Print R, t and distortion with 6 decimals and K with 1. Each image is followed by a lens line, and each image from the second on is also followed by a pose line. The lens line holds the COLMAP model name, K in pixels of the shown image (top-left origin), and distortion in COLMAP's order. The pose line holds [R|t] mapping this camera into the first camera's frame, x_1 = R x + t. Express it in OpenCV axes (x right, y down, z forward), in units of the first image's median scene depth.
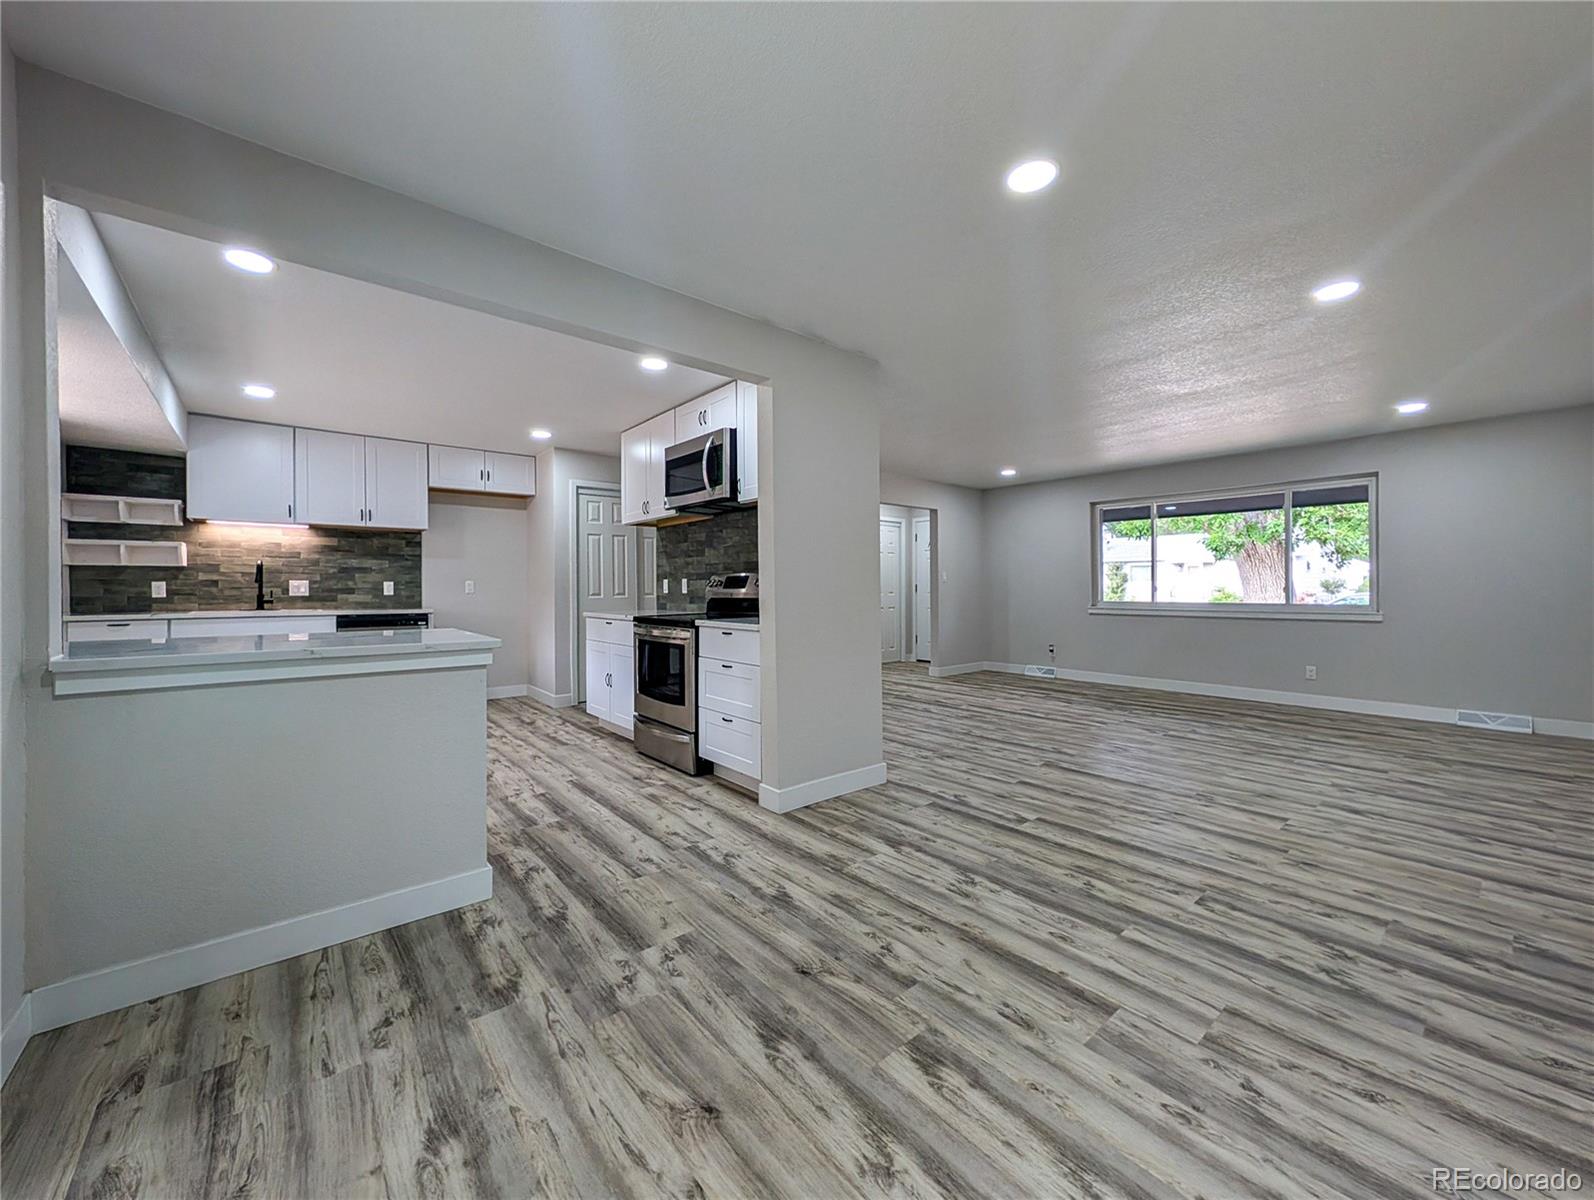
lens RADIAL K [[629.0, 0, 789.2], [0, 629.0, 587.8], [0, 0, 1]] dist [0.008242, -0.000544]
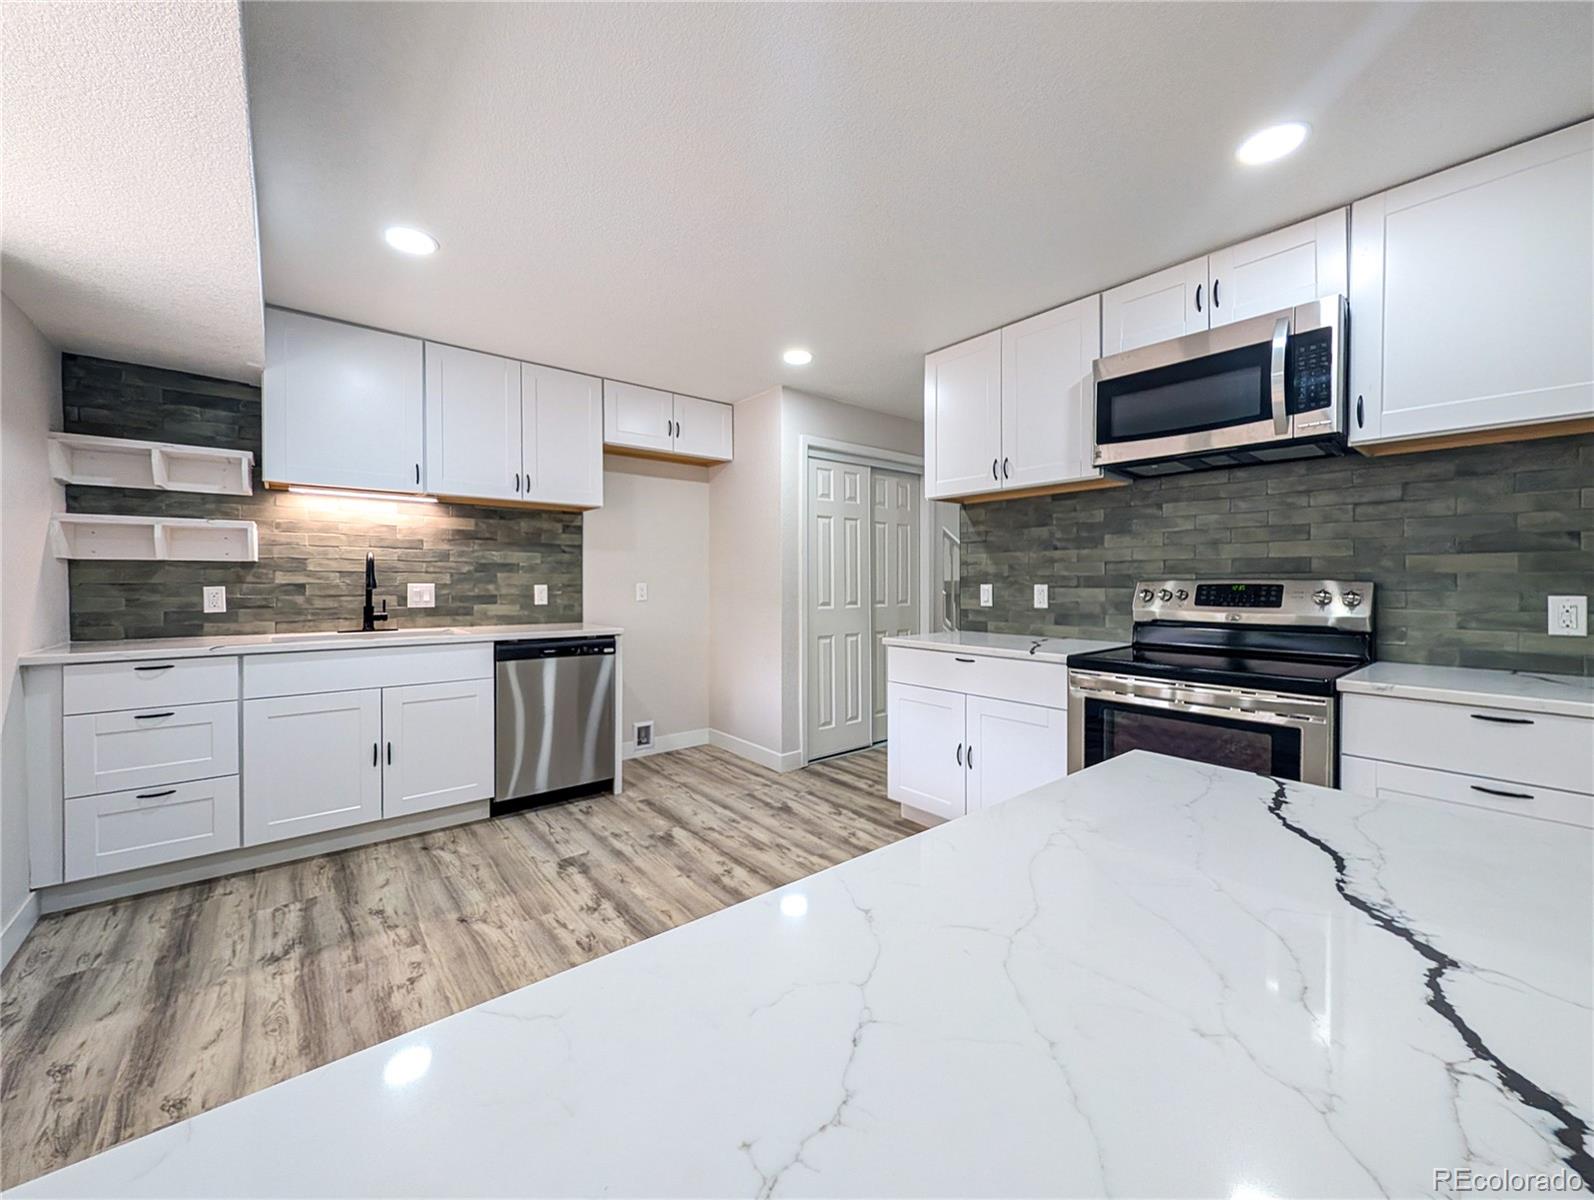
lens RADIAL K [[629.0, 0, 788.7], [0, 629.0, 586.1], [0, 0, 1]] dist [0.008242, -0.000544]
pose [[0.999975, 0.004806, -0.005269, -0.436337], [-0.004762, 0.999954, 0.008349, -0.017734], [0.005309, -0.008324, 0.999951, 0.391316]]
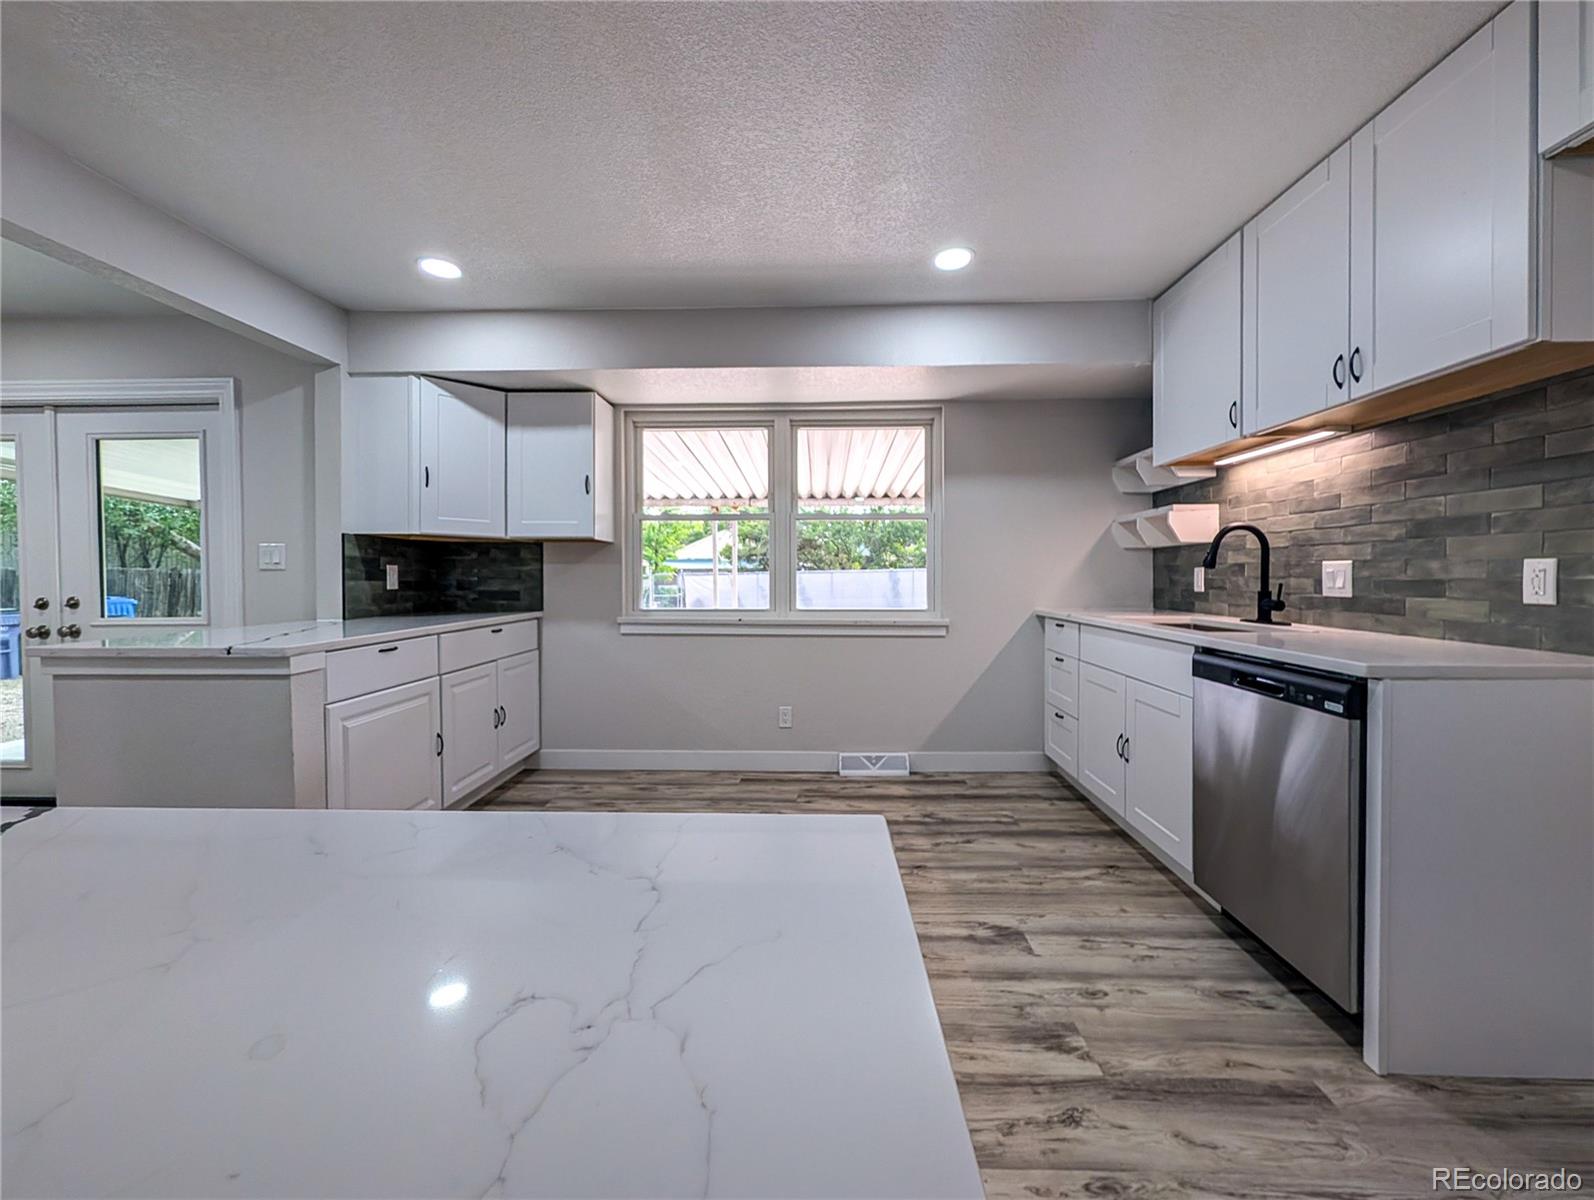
lens RADIAL K [[629.0, 0, 813.3], [0, 629.0, 583.4], [0, 0, 1]] dist [0.008242, -0.000544]
pose [[-0.654924, 0.015324, -0.755540, -0.239197], [0.007085, 0.999875, 0.014139, -0.005144], [0.755662, 0.003907, -0.654950, 1.118694]]
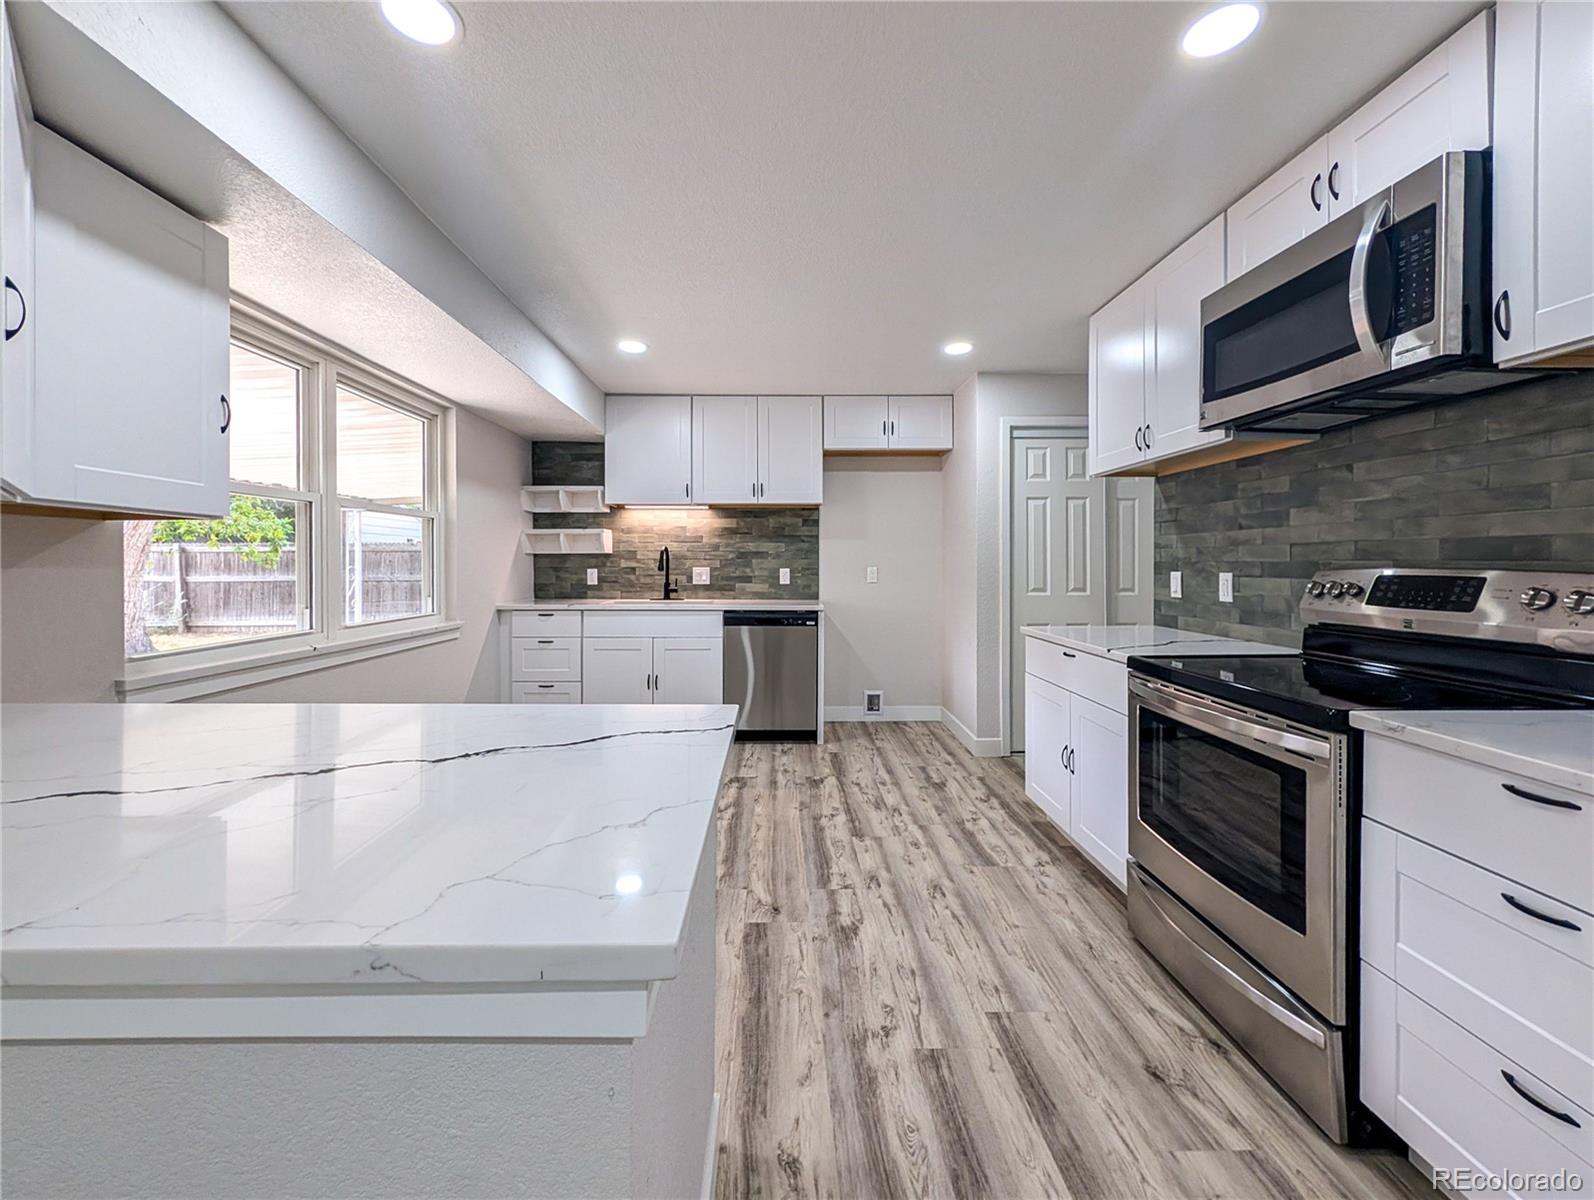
lens RADIAL K [[629.0, 0, 779.6], [0, 629.0, 562.9], [0, 0, 1]] dist [0.008242, -0.000544]
pose [[0.780771, 0.005331, -0.624794, -0.136314], [-0.002960, 0.999984, 0.004833, -0.024779], [0.624810, -0.001924, 0.780775, 0.402927]]
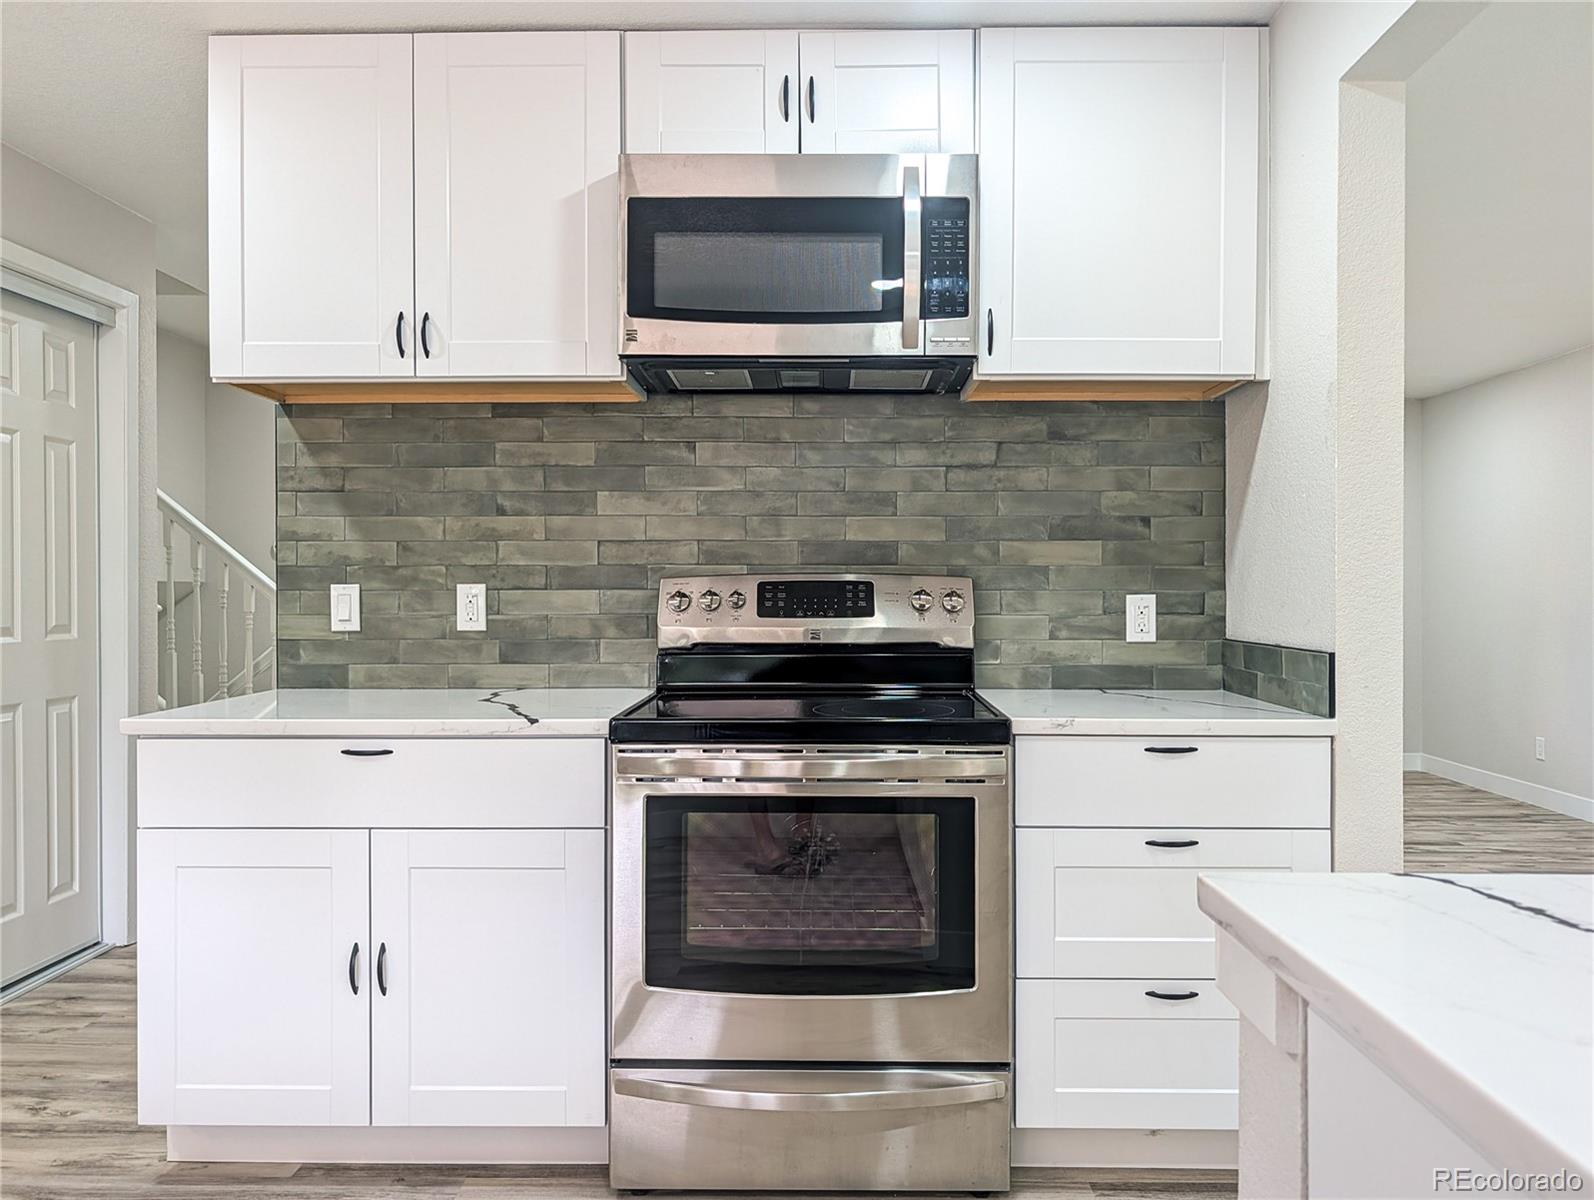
lens RADIAL K [[1169.6, 0, 820.3], [0, 1169.6, 596.2], [0, 0, 1]] dist [0.025508, -0.023532]
pose [[0.644962, 0.002233, 0.764212, -0.523133], [-0.003466, 0.999994, 0.000004, -0.009246], [-0.764207, -0.002651, 0.644965, 0.522916]]
